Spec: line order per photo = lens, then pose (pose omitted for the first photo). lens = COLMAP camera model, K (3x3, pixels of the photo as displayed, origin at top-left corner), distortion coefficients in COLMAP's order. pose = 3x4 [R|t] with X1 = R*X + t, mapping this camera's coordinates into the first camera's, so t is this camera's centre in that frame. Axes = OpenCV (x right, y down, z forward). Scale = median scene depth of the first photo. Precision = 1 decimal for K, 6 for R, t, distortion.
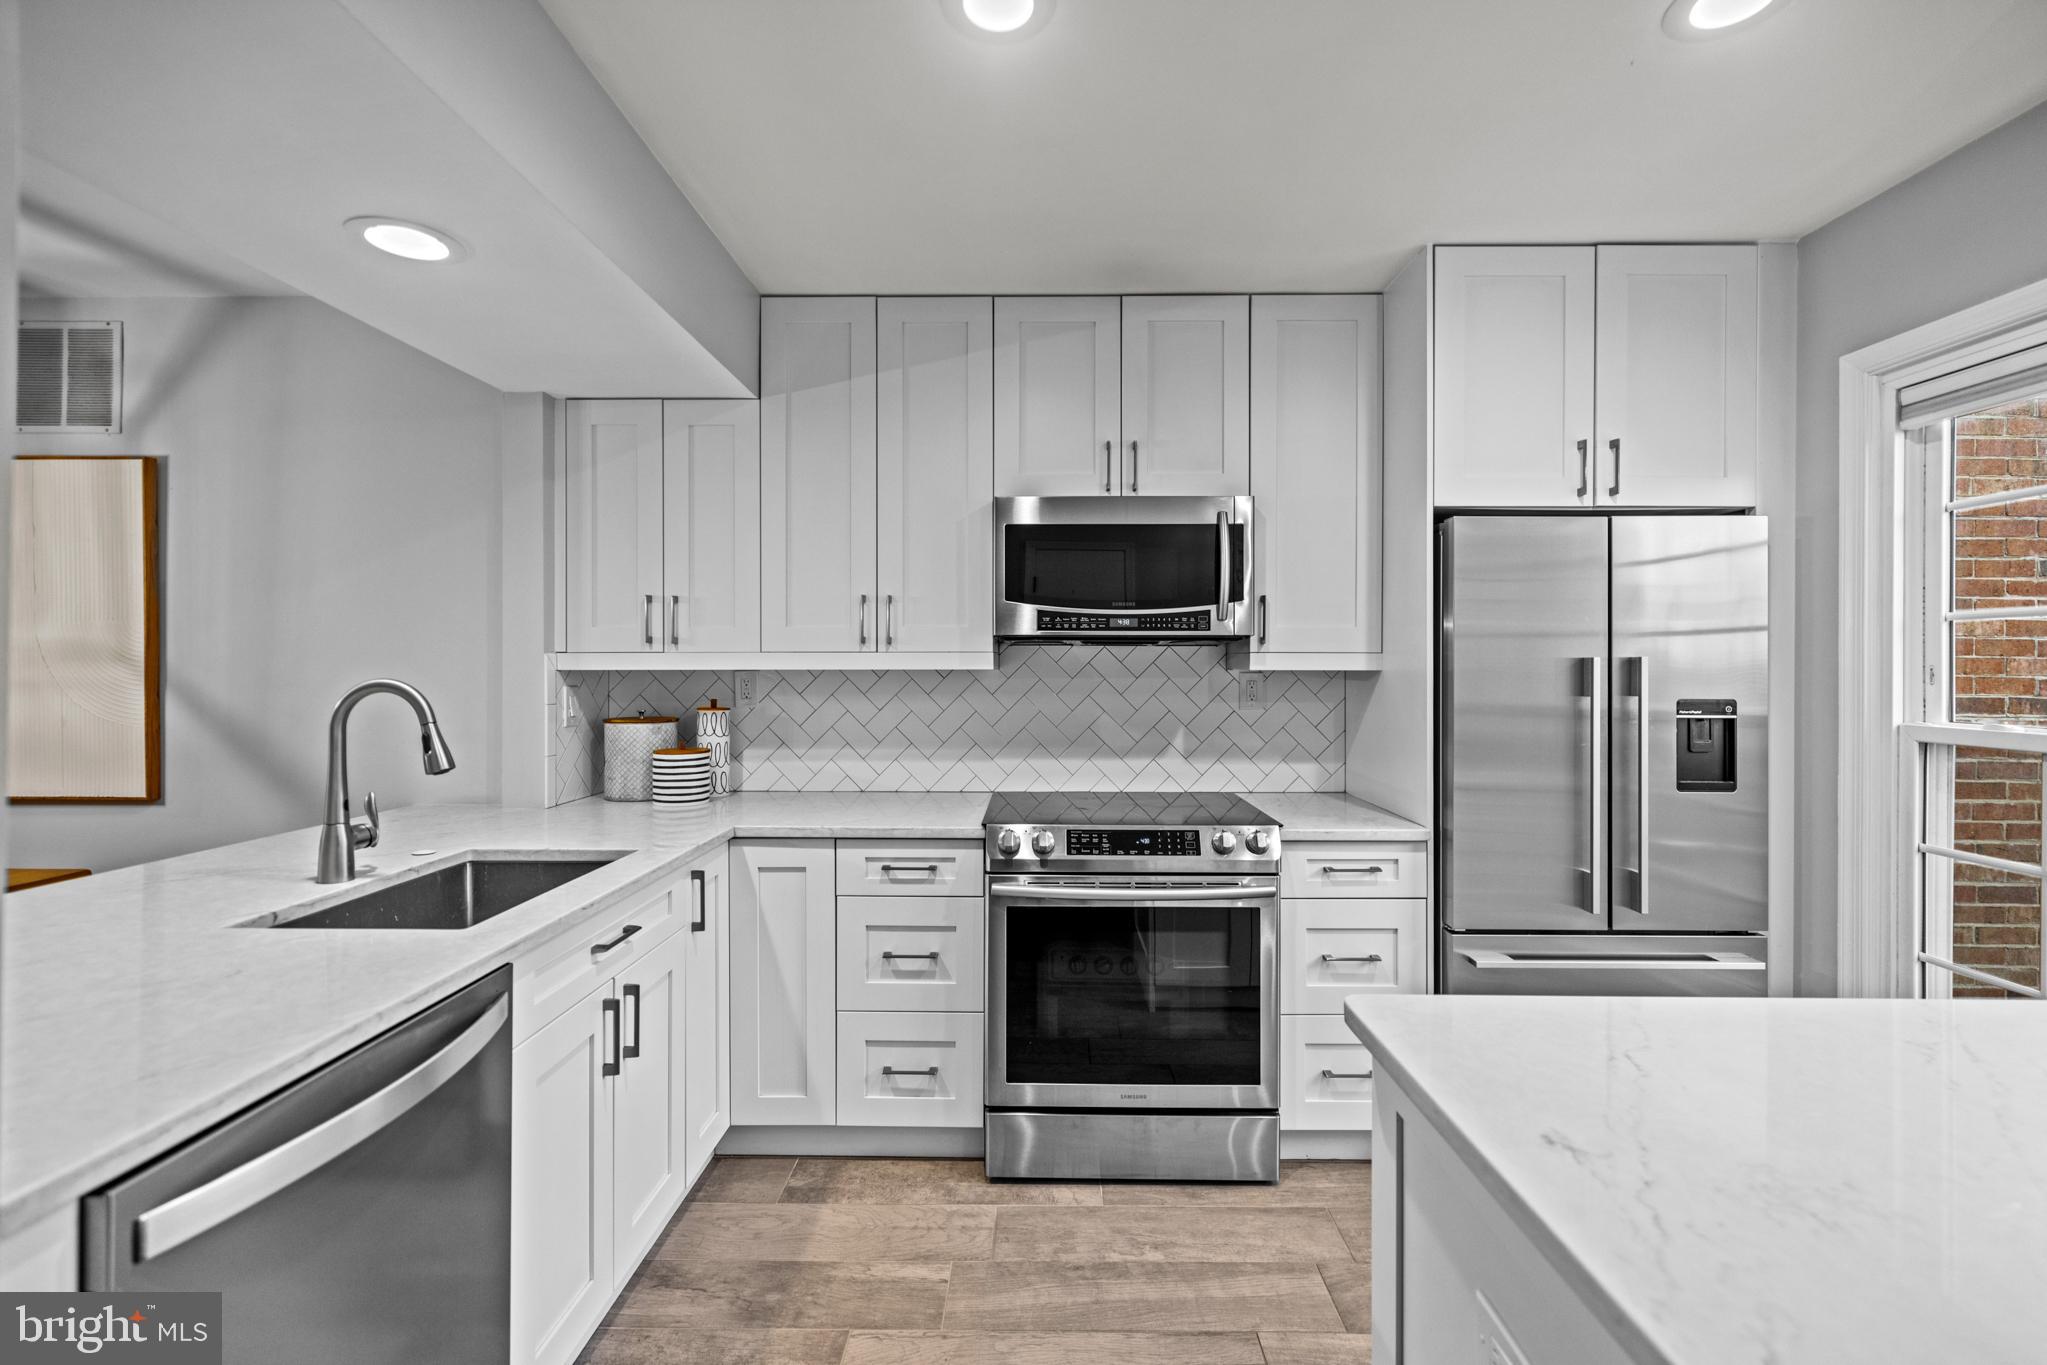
lens RADIAL K [[890.1, 0, 1027.2], [0, 890.1, 661.3], [0, 0, 1]] dist [0.001934, 0.000969]
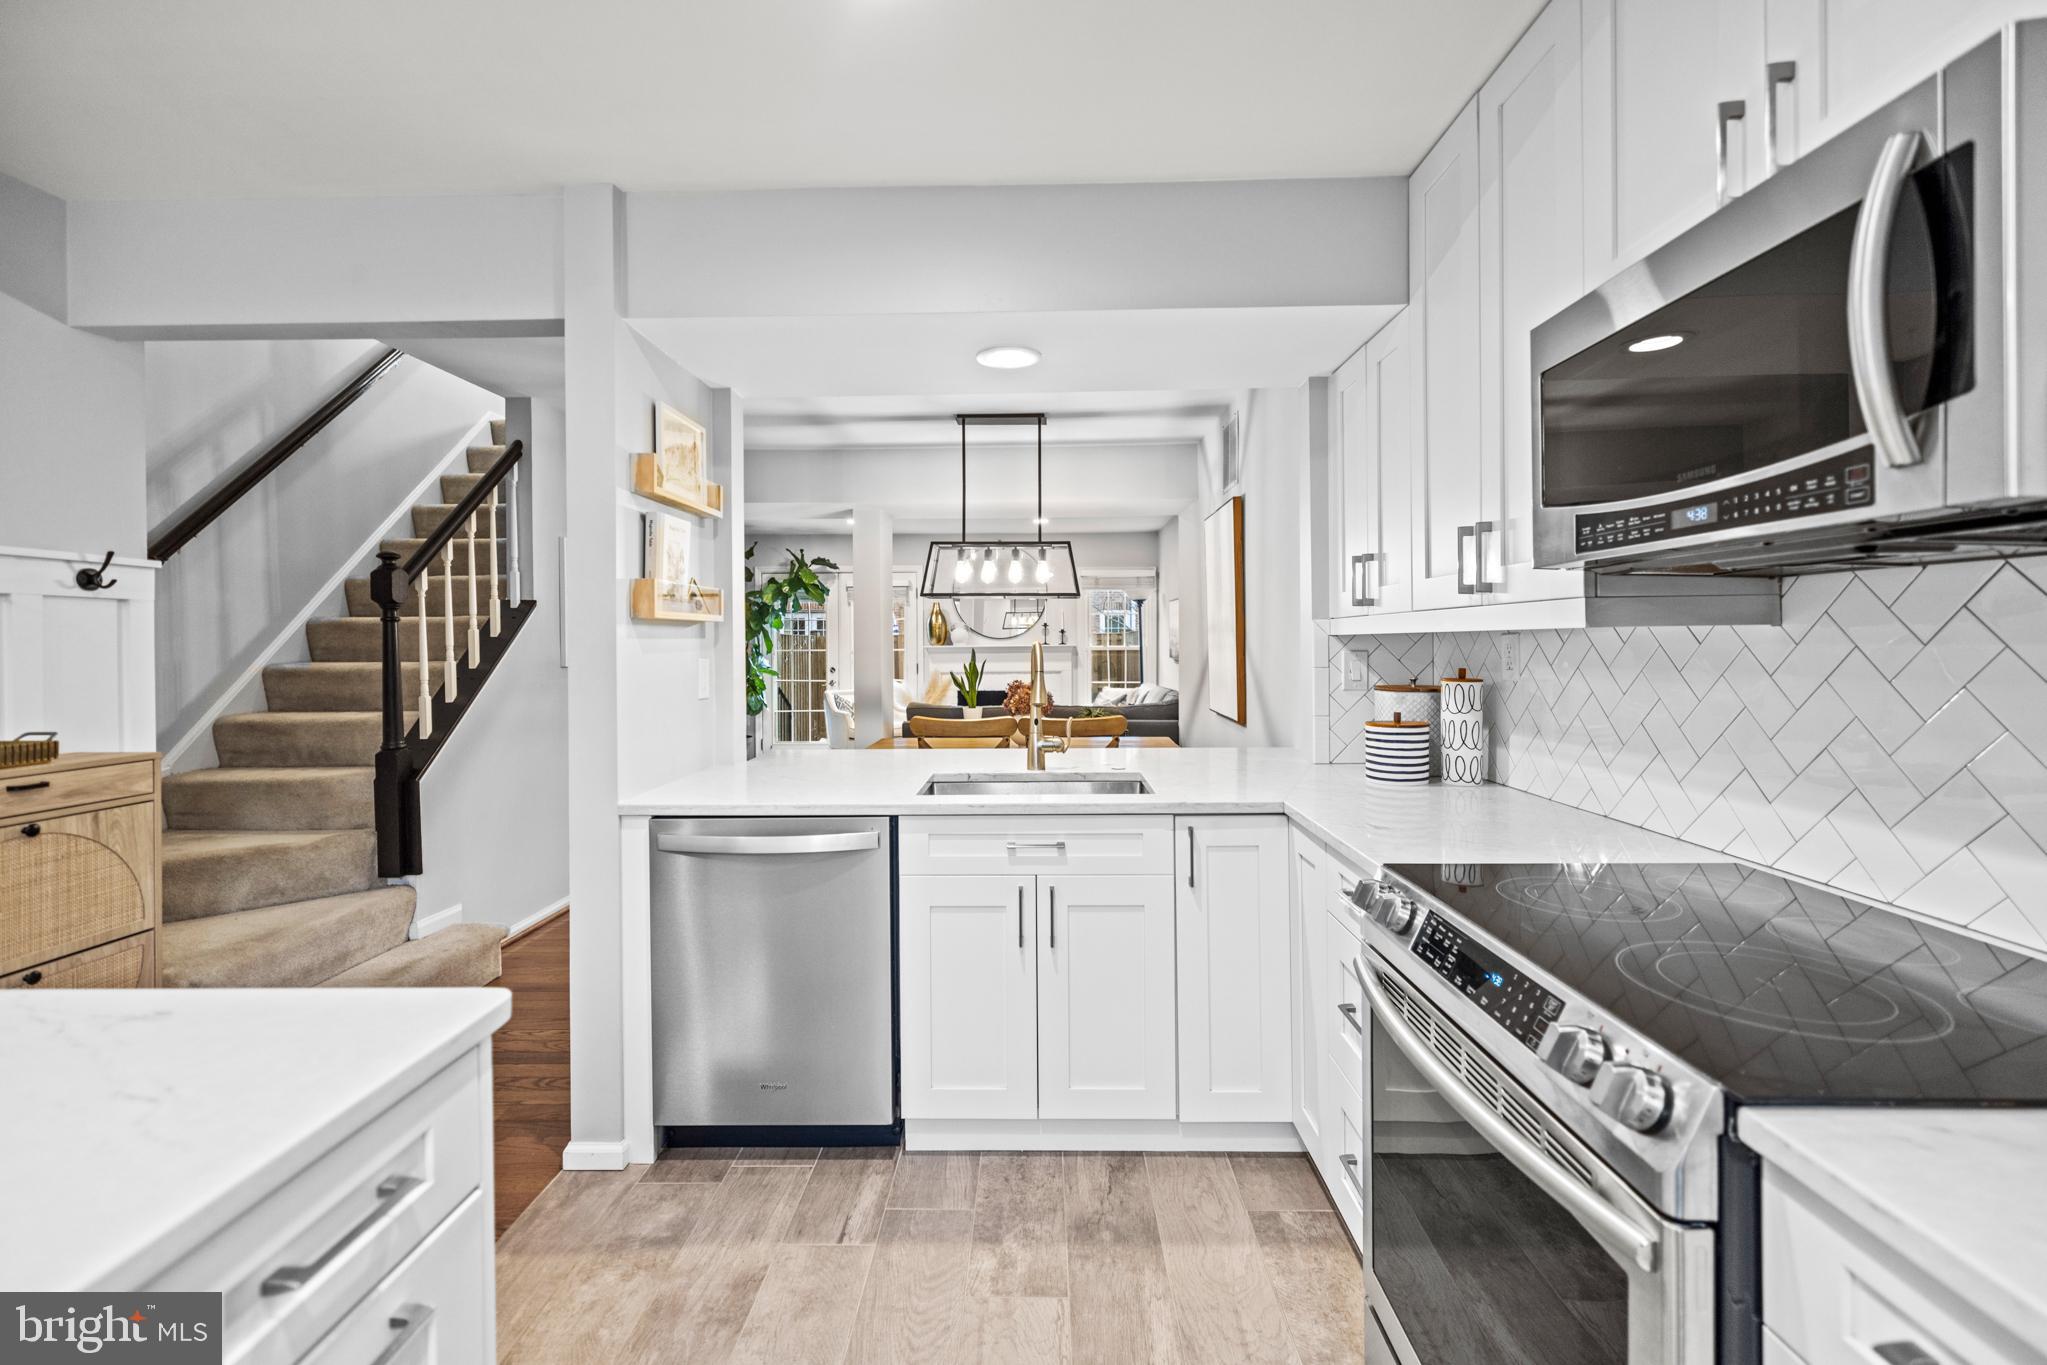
lens RADIAL K [[890.1, 0, 1016.4], [0, 890.1, 646.7], [0, 0, 1]] dist [0.001934, 0.000969]
pose [[-0.013554, 0.005096, -0.999895, 0.550587], [0.016845, 0.999846, 0.004868, 0.012873], [0.999766, -0.016777, -0.013638, 0.671284]]
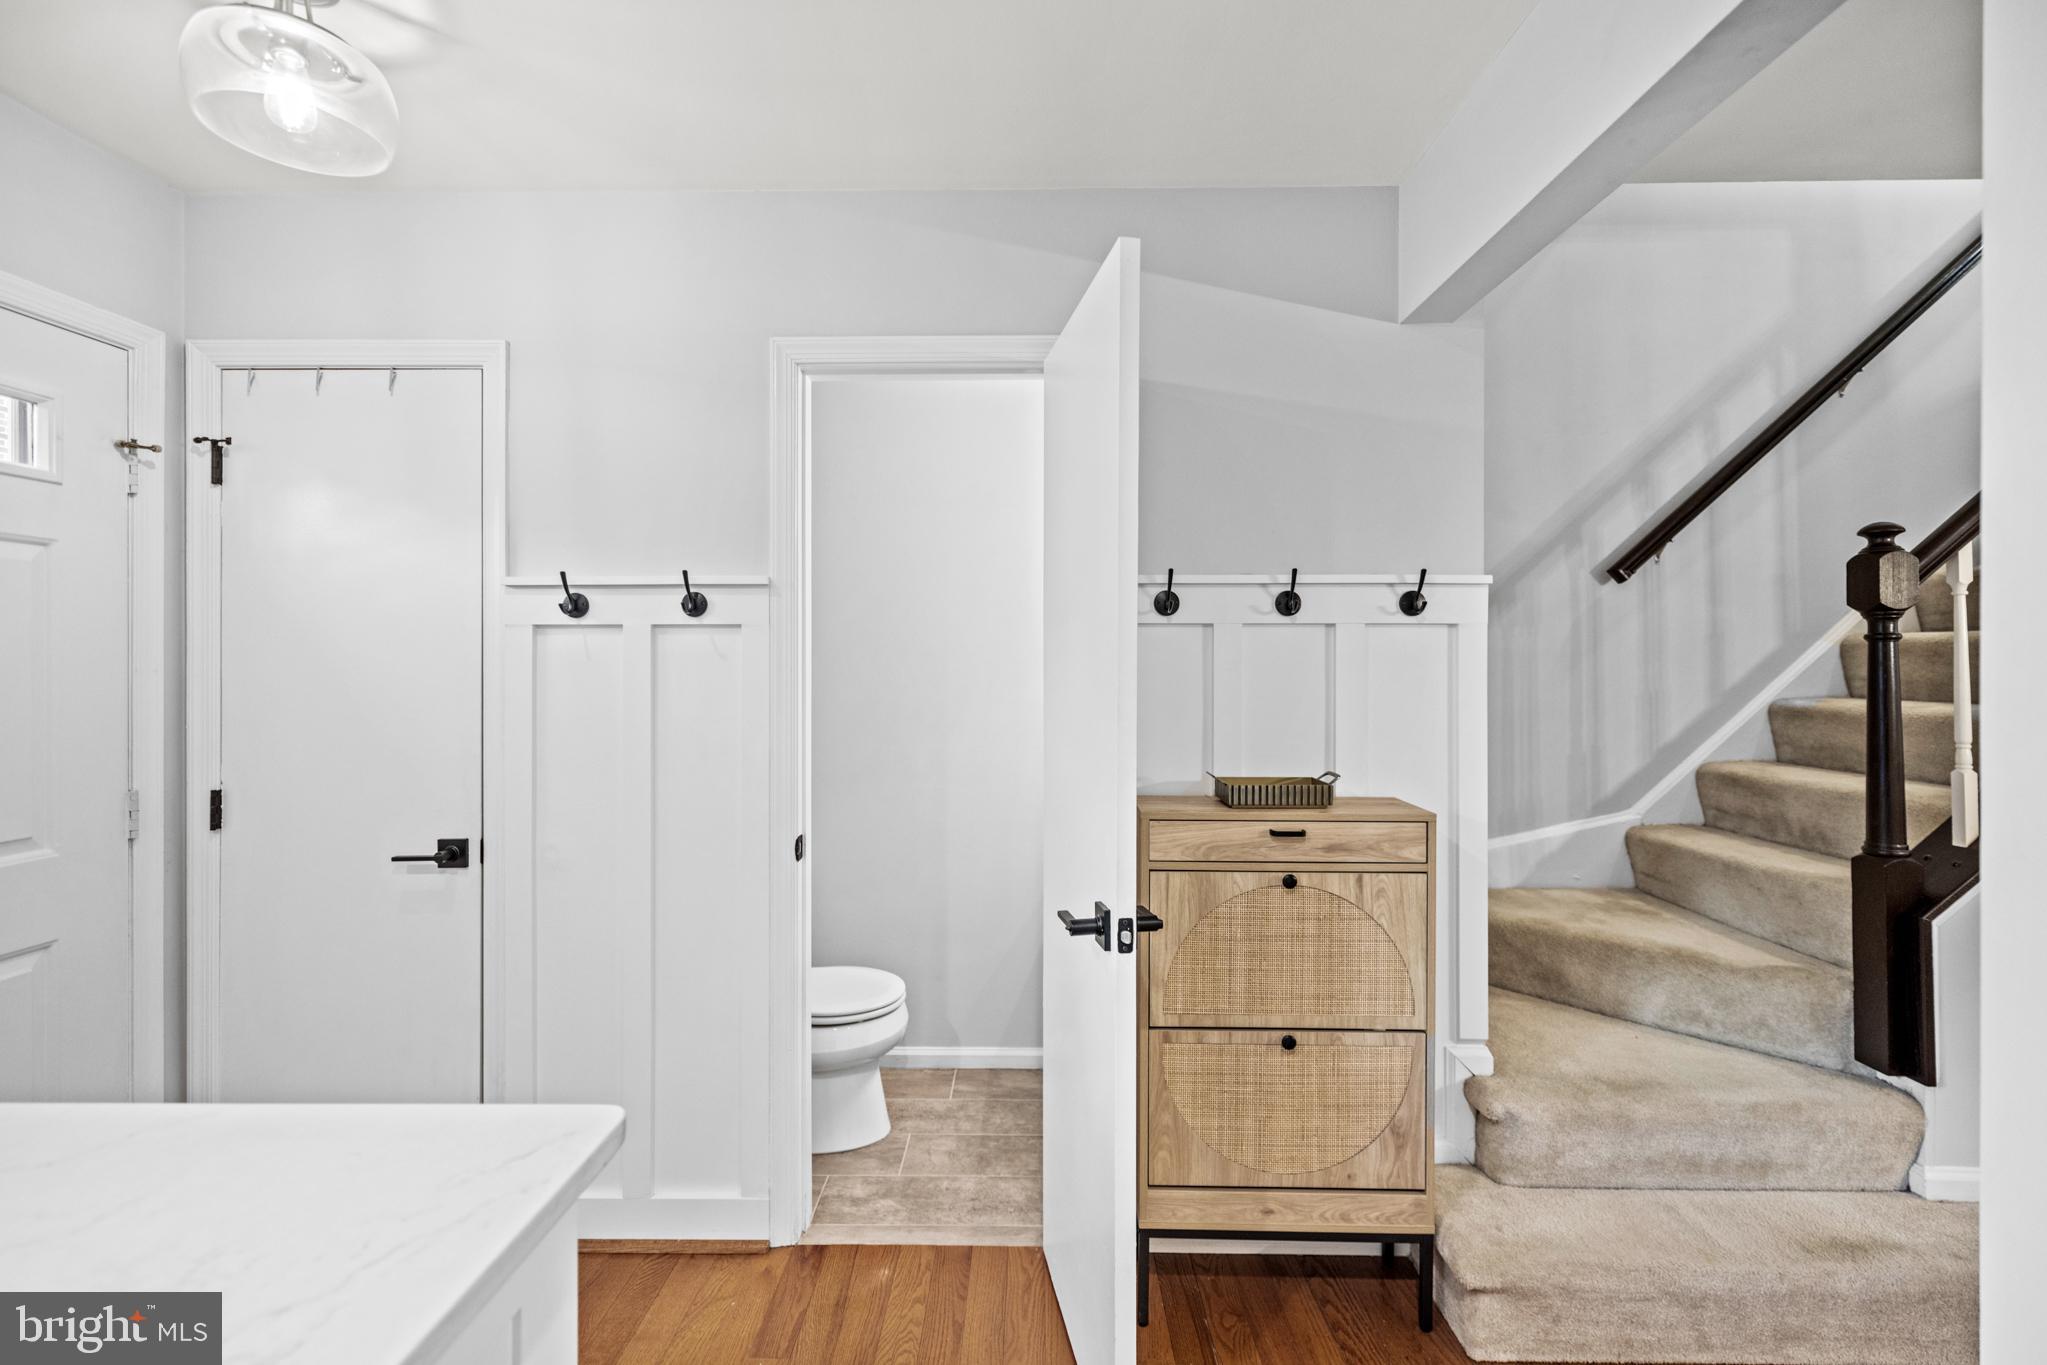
lens RADIAL K [[890.1, 0, 1026.5], [0, 890.1, 664.6], [0, 0, 1]] dist [0.001934, 0.000969]
pose [[-0.999999, -0.001079, 0.000387, 0.006736], [-0.001083, 0.999966, -0.008180, -0.004985], [-0.000378, -0.008180, -0.999966, 0.518515]]
